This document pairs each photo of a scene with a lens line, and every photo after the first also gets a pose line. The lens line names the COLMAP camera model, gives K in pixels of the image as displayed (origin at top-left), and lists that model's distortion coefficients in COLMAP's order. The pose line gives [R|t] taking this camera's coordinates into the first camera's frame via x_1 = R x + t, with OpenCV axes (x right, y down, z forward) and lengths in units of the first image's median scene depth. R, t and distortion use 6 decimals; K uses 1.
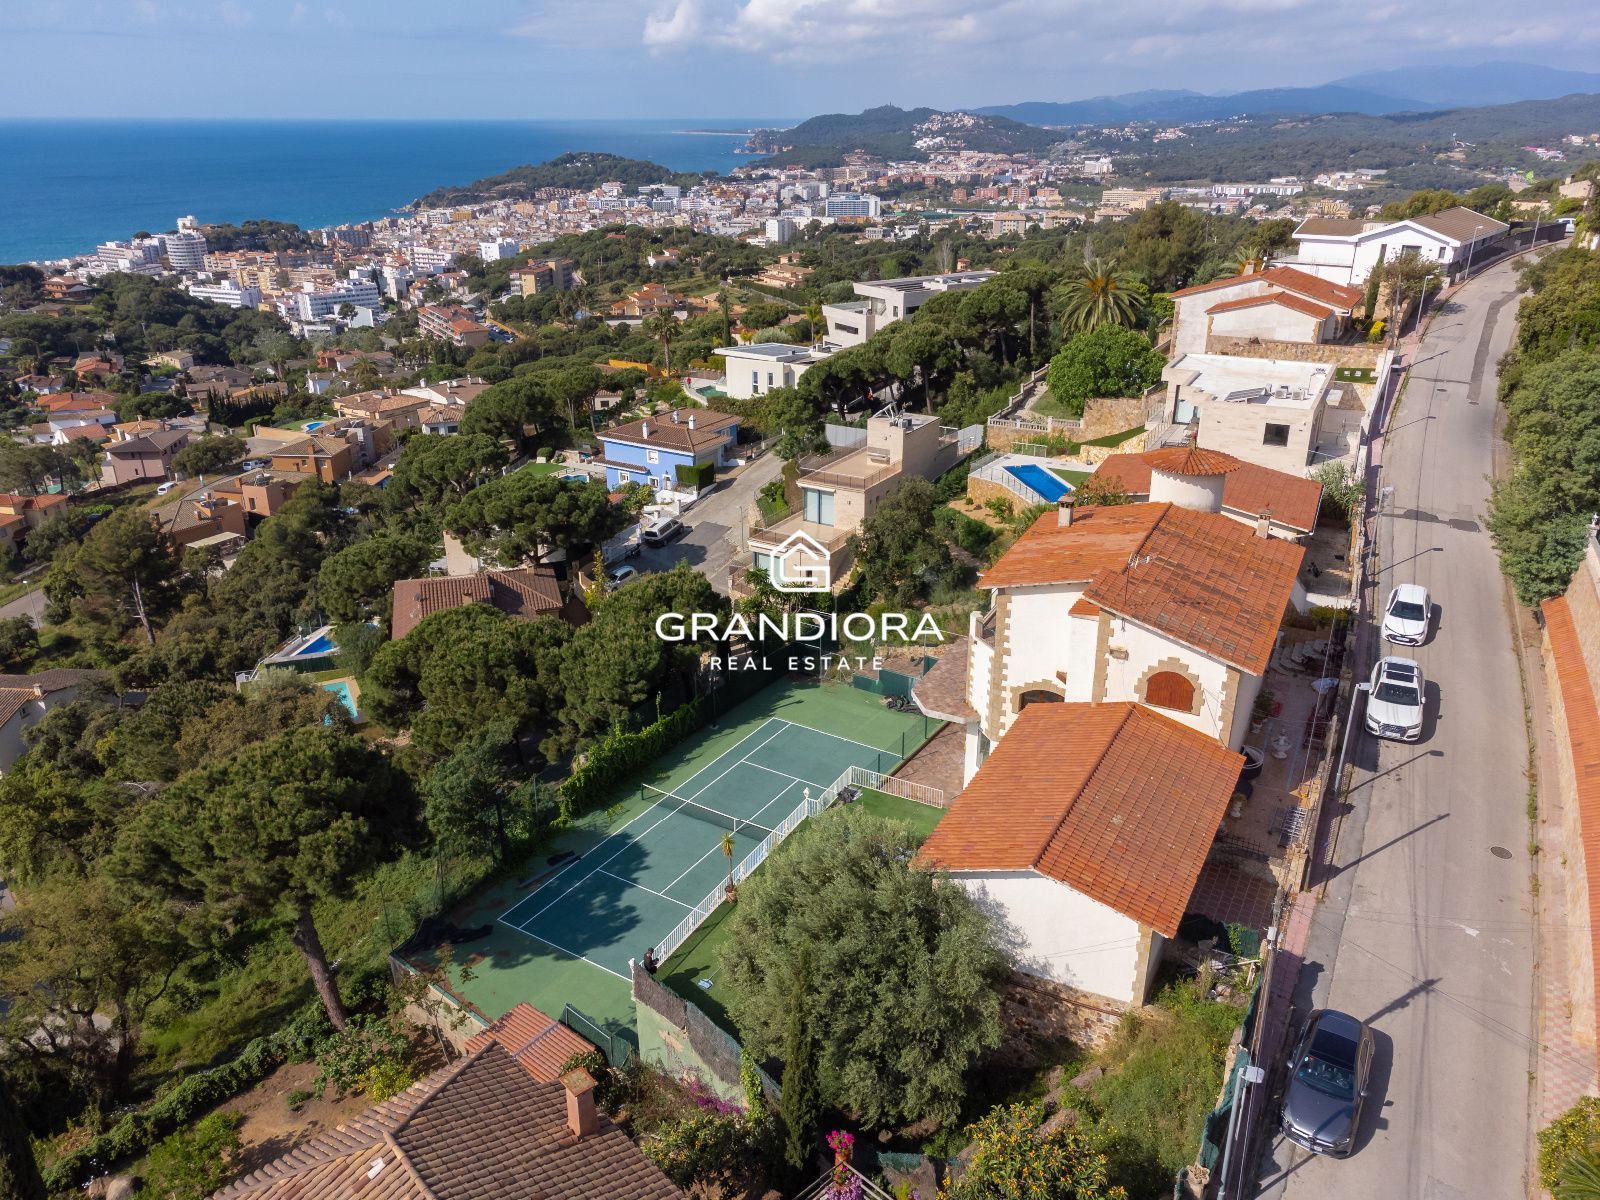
lens RADIAL K [[1188.9, 0, 800.0], [0, 1188.9, 600.0], [0, 0, 1]] dist [0.007064, 0.047946]
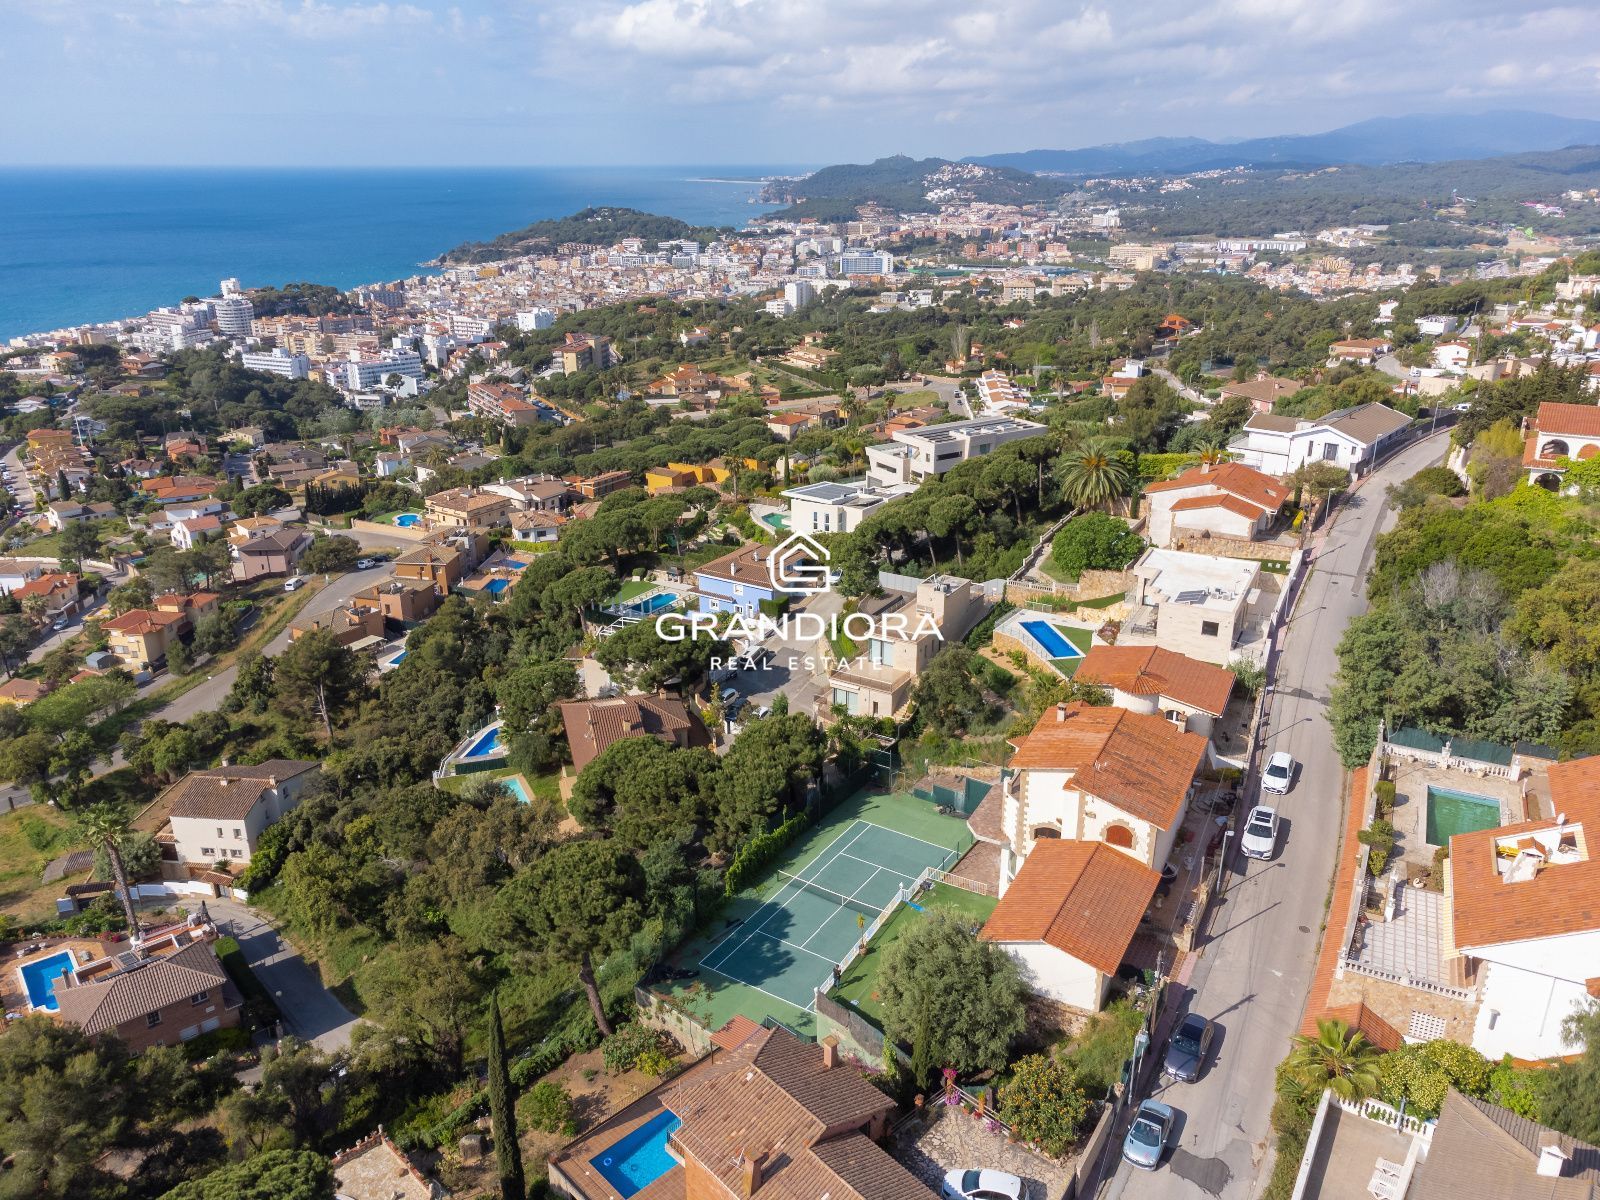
lens RADIAL K [[1187.7, 0, 800.0], [0, 1187.7, 600.0], [0, 0, 1]] dist [0.031944, 0.001866]
pose [[0.999962, 0.002487, -0.008366, -0.053777], [-0.002756, 0.999474, -0.032299, -0.077332], [0.008281, 0.032320, 0.999443, -0.282089]]
